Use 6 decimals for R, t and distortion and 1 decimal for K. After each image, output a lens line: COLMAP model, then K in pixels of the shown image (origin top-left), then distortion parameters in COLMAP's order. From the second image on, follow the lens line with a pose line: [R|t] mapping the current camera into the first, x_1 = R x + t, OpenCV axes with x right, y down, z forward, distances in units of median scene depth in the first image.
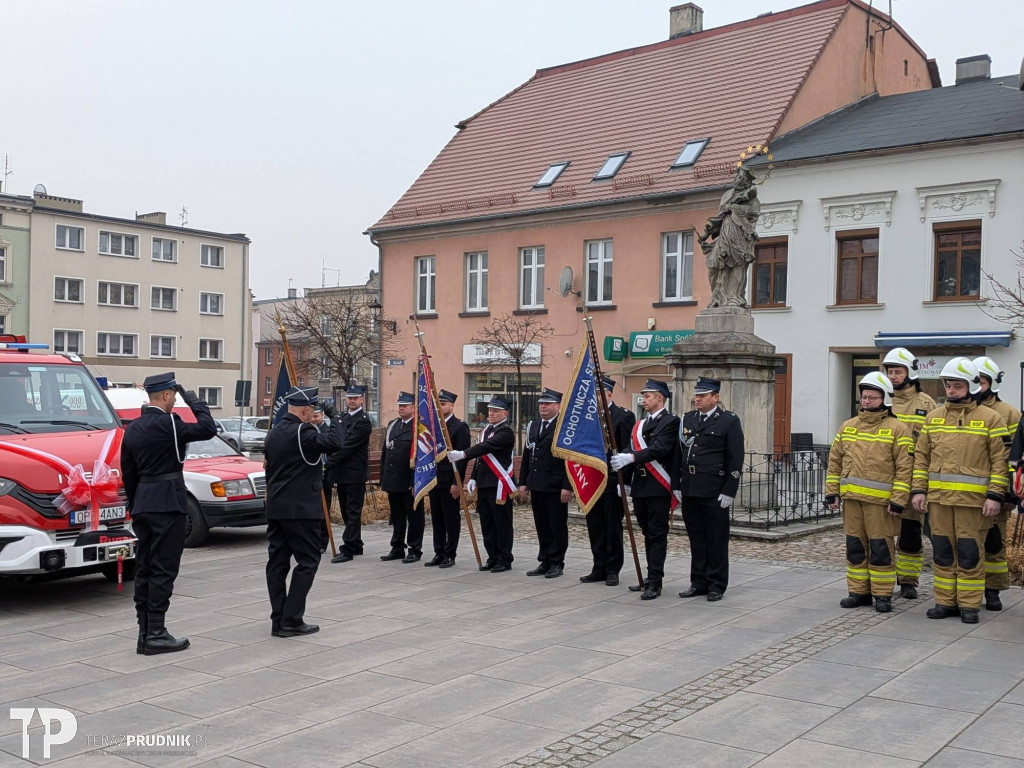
lens RADIAL K [[1162.2, 0, 537.0], [0, 1162.2, 401.2], [0, 0, 1]] dist [0.140030, -0.319456]
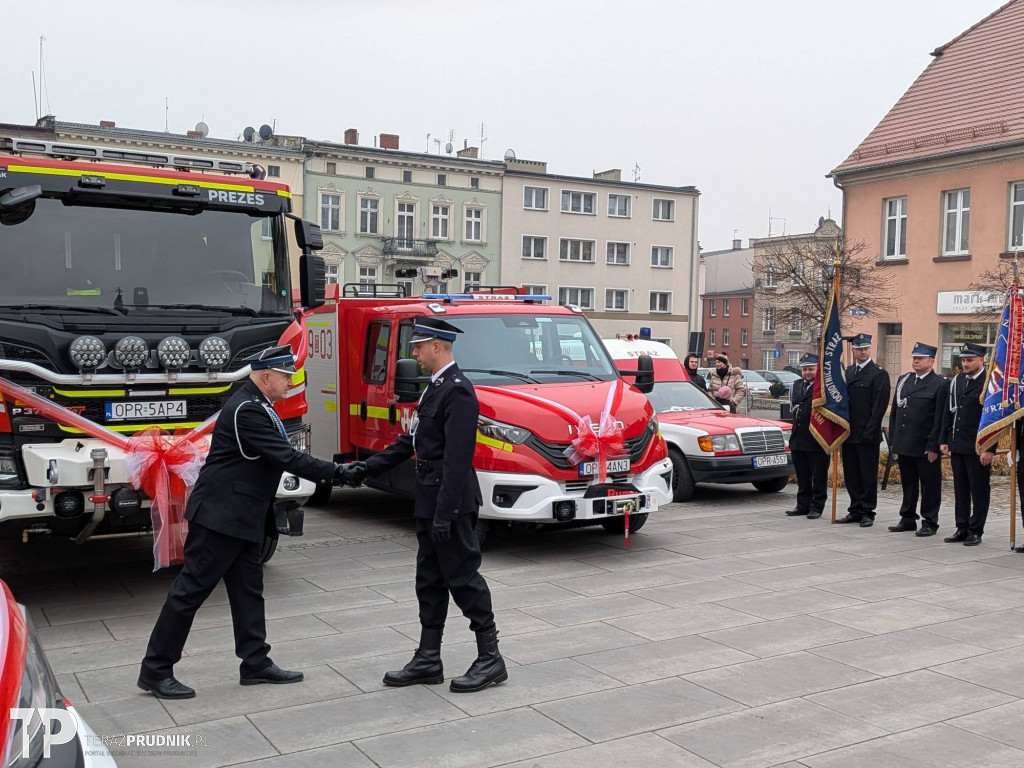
lens RADIAL K [[1128.9, 0, 511.7], [0, 1128.9, 389.4], [0, 0, 1]] dist [0.138461, -0.278407]
pose [[0.929644, 0.020111, -0.367910, -0.083057], [-0.008241, 0.999394, 0.033806, -0.000136], [0.368367, -0.028396, 0.929247, 0.078602]]
